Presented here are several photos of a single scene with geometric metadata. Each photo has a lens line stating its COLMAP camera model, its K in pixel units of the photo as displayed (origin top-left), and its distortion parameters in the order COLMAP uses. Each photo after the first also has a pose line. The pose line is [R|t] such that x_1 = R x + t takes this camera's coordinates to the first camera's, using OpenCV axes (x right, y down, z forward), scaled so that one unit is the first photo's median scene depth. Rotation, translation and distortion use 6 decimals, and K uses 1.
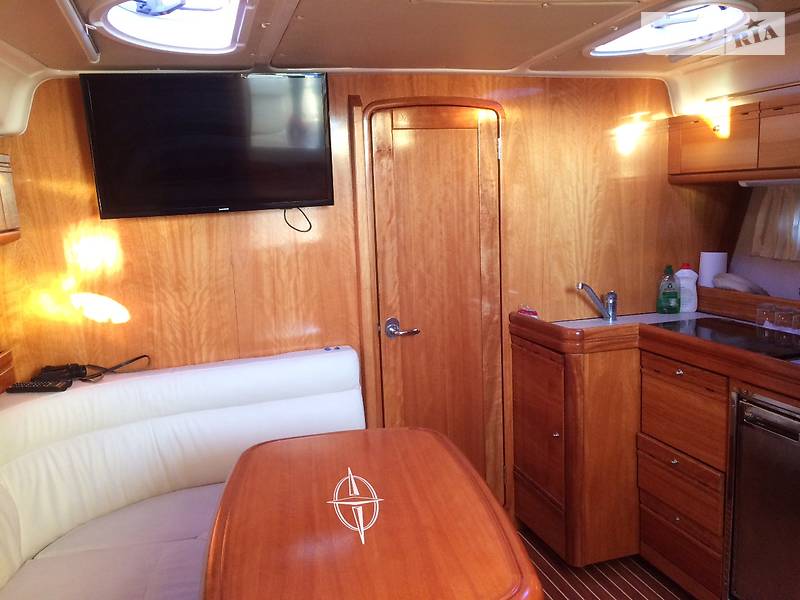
lens RADIAL K [[686.9, 0, 395.6], [0, 686.9, 290.3], [0, 0, 1]] dist [0.104715, -0.134505]
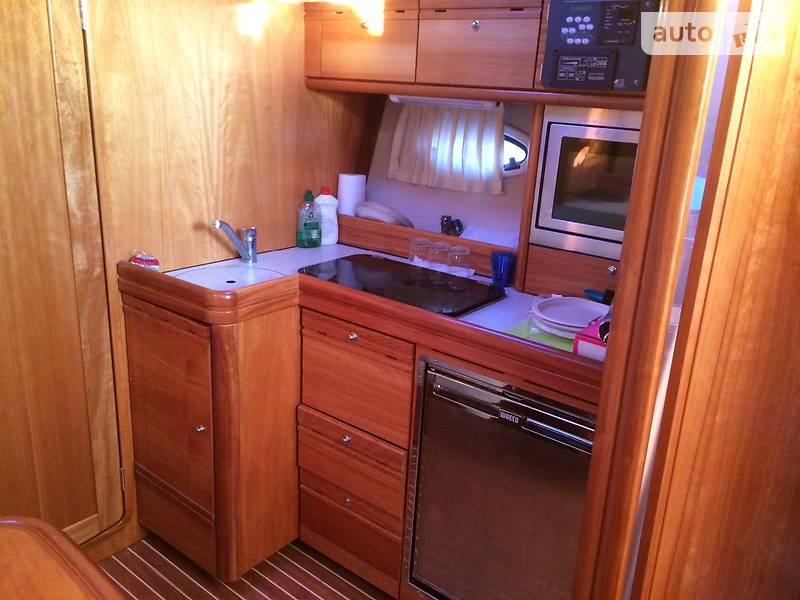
lens RADIAL K [[690.9, 0, 394.3], [0, 690.9, 299.2], [0, 0, 1]] dist [0.094578, -0.133544]
pose [[0.821047, -0.098531, 0.562293, -0.006818], [-0.001873, 0.984522, 0.175252, -0.061308], [-0.570857, -0.144944, 0.808155, 0.285021]]
